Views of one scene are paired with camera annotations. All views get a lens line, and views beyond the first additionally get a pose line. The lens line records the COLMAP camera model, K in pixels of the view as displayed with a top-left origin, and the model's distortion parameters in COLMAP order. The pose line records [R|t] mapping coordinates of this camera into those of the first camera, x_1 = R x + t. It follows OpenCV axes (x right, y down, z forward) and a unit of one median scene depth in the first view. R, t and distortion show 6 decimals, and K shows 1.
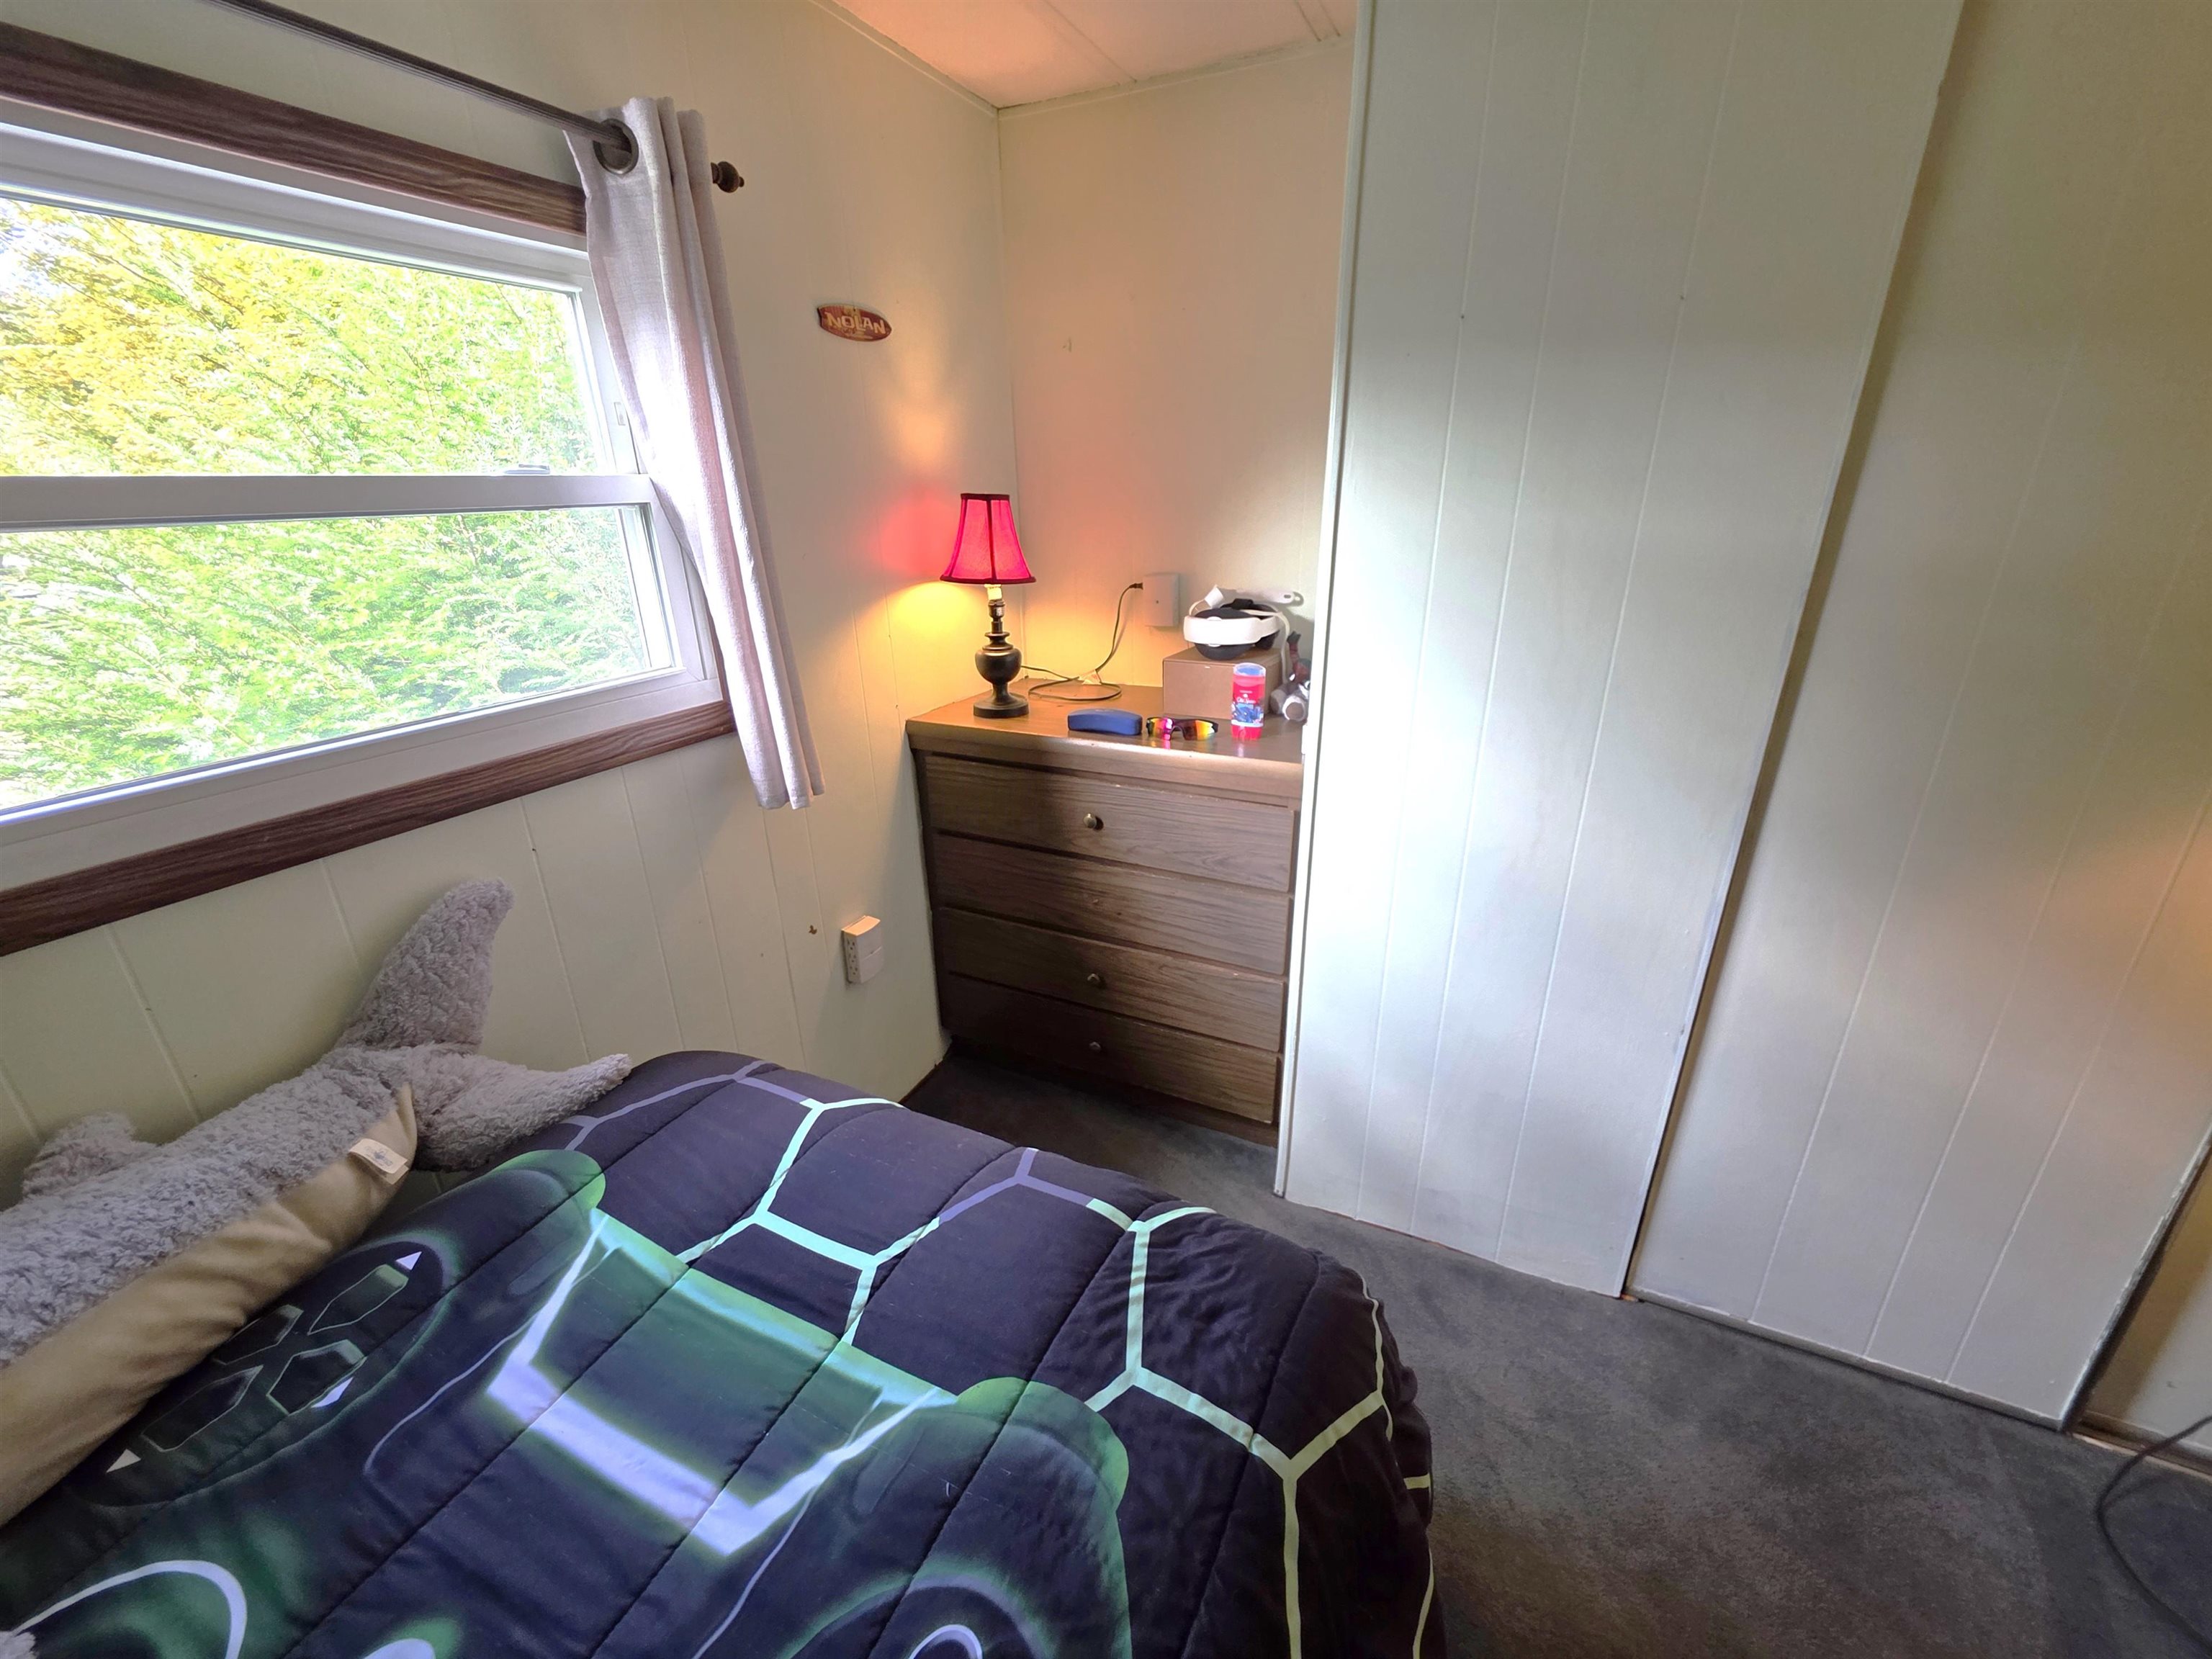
lens RADIAL K [[885.3, 0, 1102.7], [0, 885.3, 833.5], [0, 0, 1]] dist [0.004855, -0.001135]
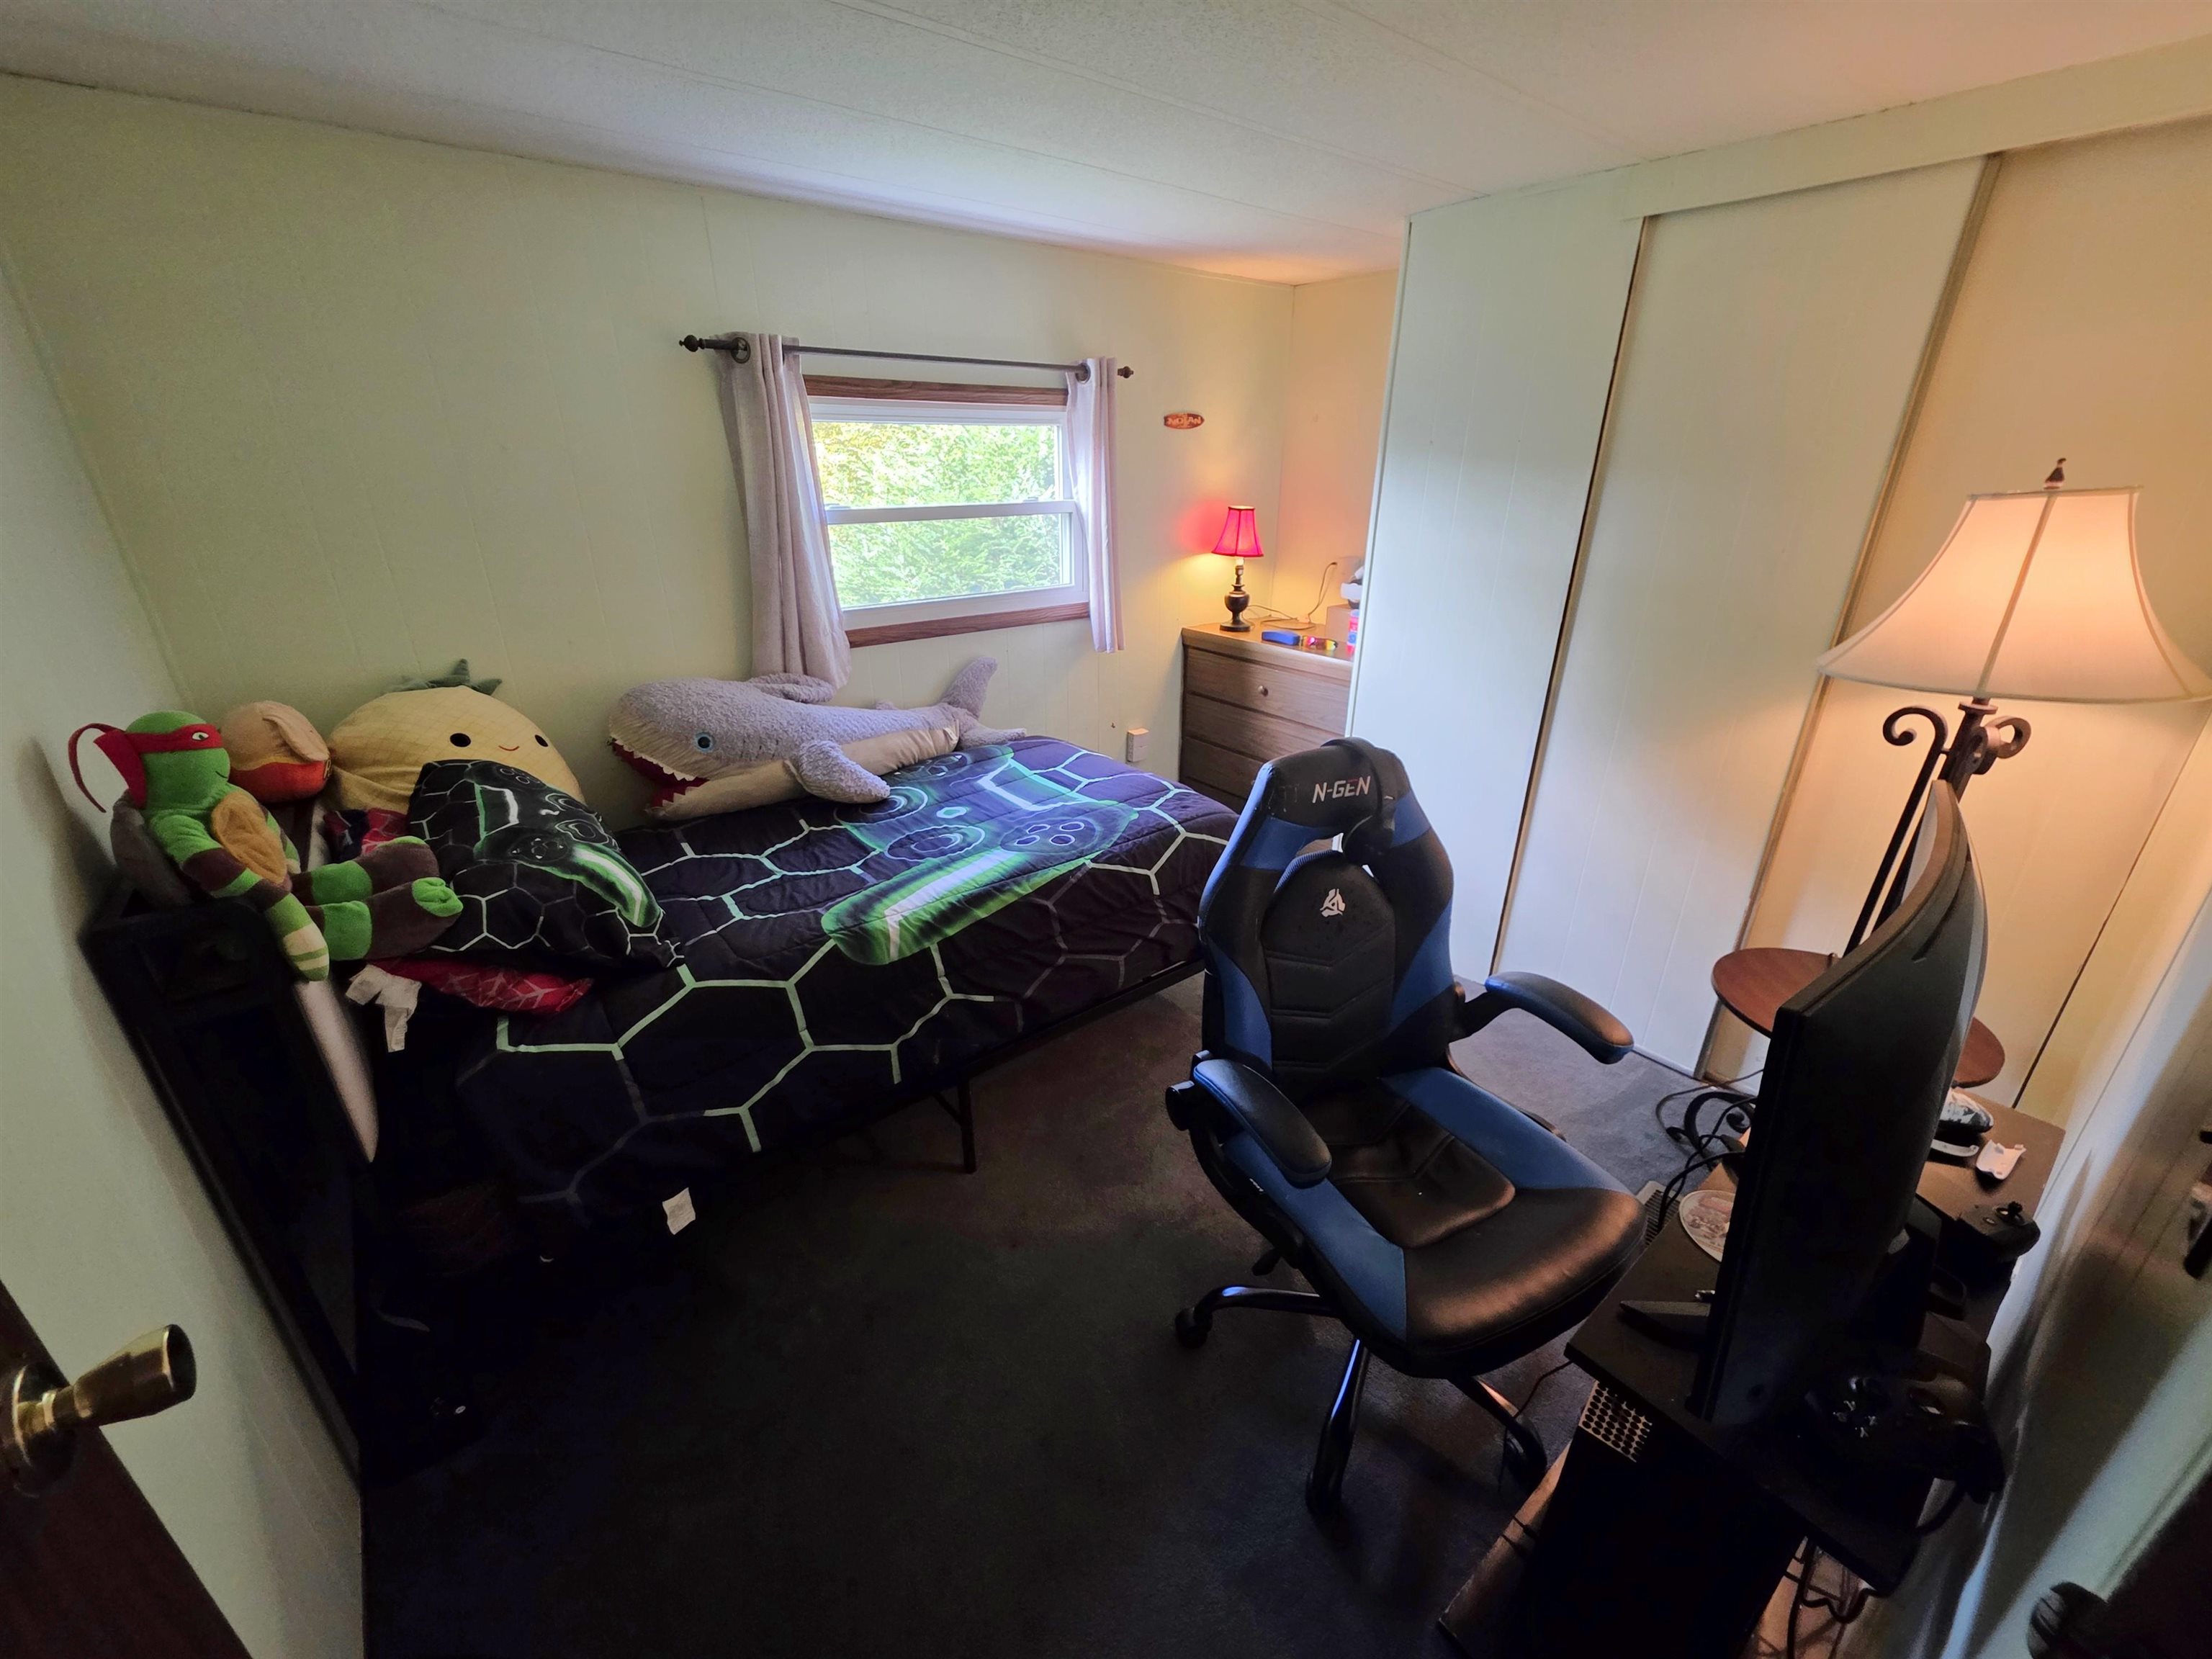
lens RADIAL K [[885.3, 0, 1105.5], [0, 885.3, 836.3], [0, 0, 1]] dist [0.004855, -0.001135]
pose [[0.900031, 0.188735, -0.392841, 0.632144], [-0.174766, 0.982018, 0.071394, 0.279081], [0.399251, 0.004398, 0.916831, -1.079855]]
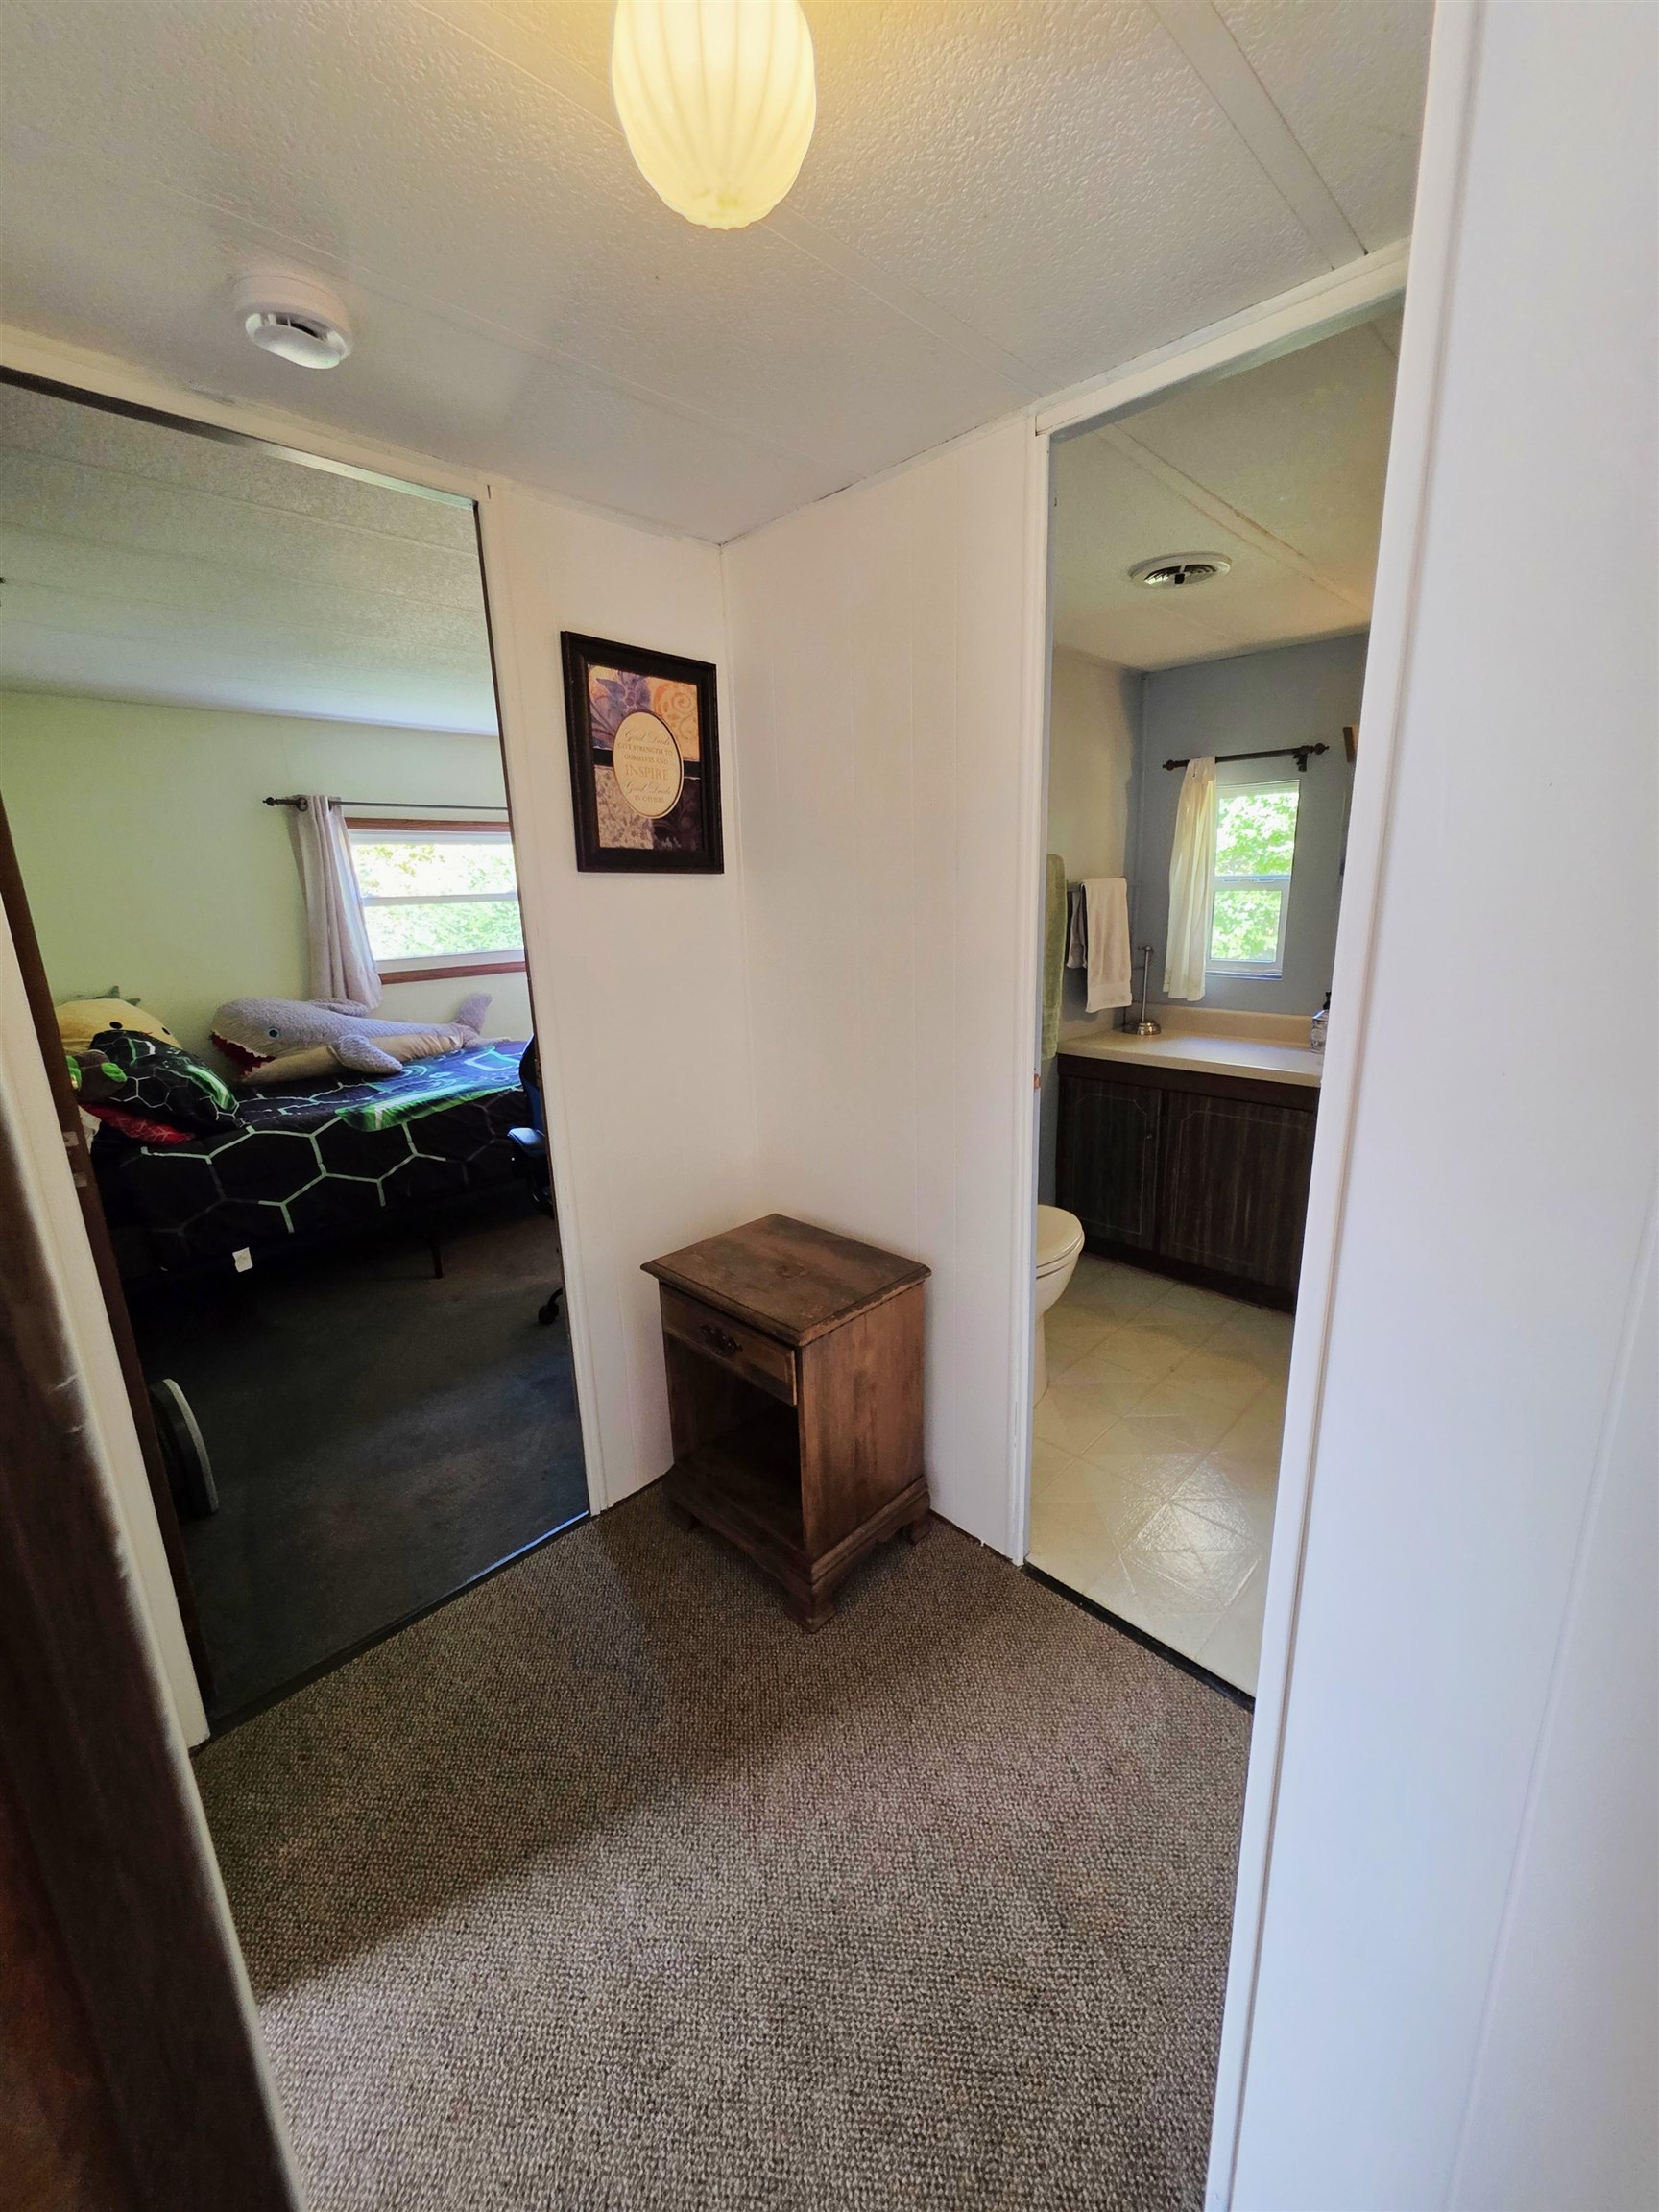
lens RADIAL K [[885.3, 0, 832.4], [0, 885.3, 1106.8], [0, 0, 1]] dist [0.004855, -0.001135]
pose [[0.943302, 0.077375, -0.322793, 1.957949], [-0.112188, 0.989544, -0.090648, 0.698158], [0.312404, 0.121721, 0.942119, -1.971177]]
